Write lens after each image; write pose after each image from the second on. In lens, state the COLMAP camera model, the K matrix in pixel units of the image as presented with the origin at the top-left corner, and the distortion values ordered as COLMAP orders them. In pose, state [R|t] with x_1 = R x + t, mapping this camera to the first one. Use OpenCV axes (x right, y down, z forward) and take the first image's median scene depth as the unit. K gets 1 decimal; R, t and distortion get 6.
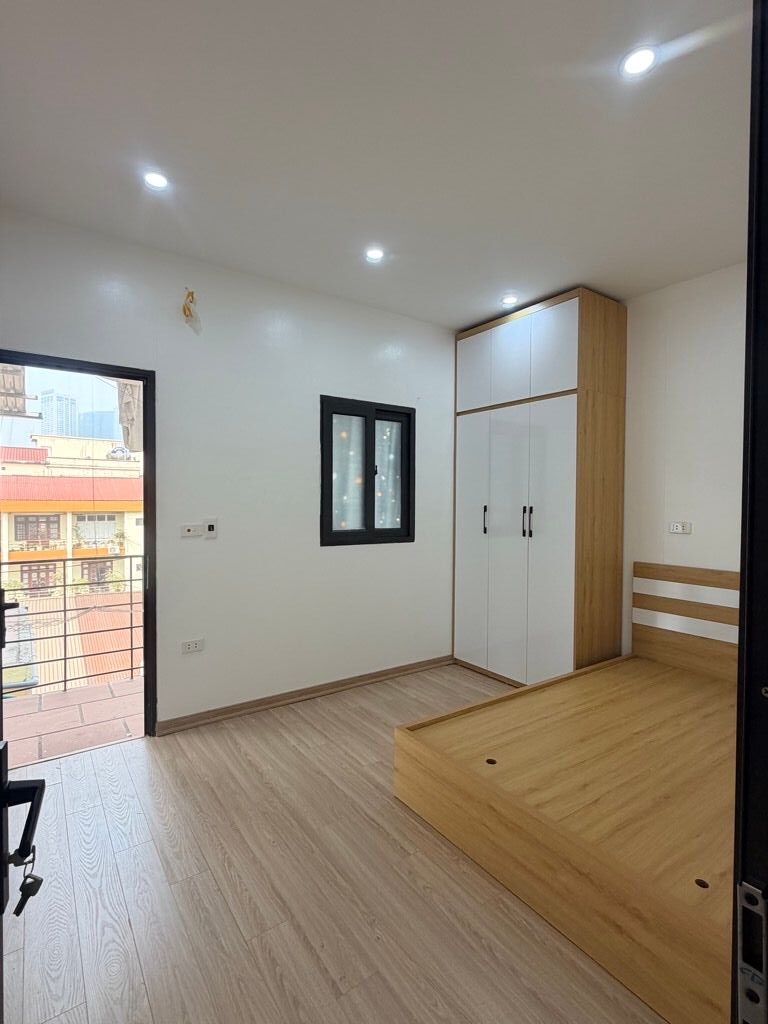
lens RADIAL K [[495.1, 0, 384.0], [0, 495.1, 512.0], [0, 0, 1]] dist [0.002562, -0.000031]
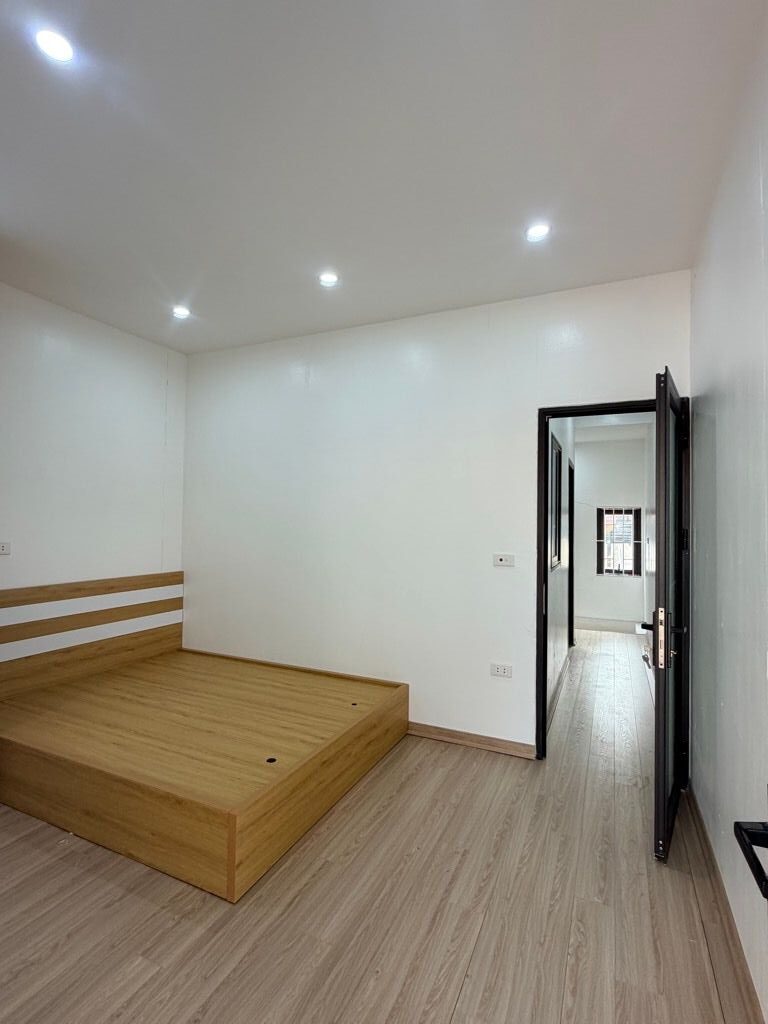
lens RADIAL K [[495.1, 0, 384.0], [0, 495.1, 512.0], [0, 0, 1]] dist [0.002562, -0.000031]
pose [[-0.492822, 0.003551, 0.870123, -0.885951], [0.002013, 0.999994, -0.002941, -0.048549], [-0.870128, 0.000302, -0.492826, 1.344232]]
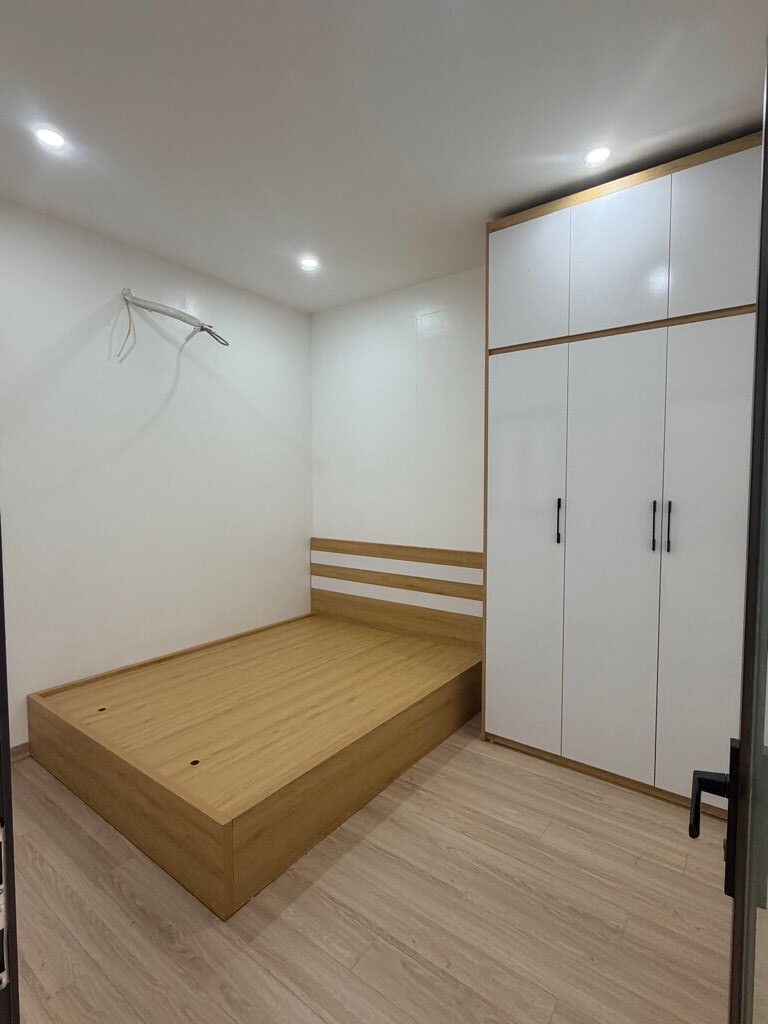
lens RADIAL K [[528.4, 0, 384.0], [0, 528.4, 512.0], [0, 0, 1]] dist [0.003367, 0.000427]
pose [[0.957432, -0.045067, 0.285120, -0.233573], [0.032694, 0.998312, 0.048008, -0.042058], [-0.286802, -0.036643, 0.957289, 0.506297]]
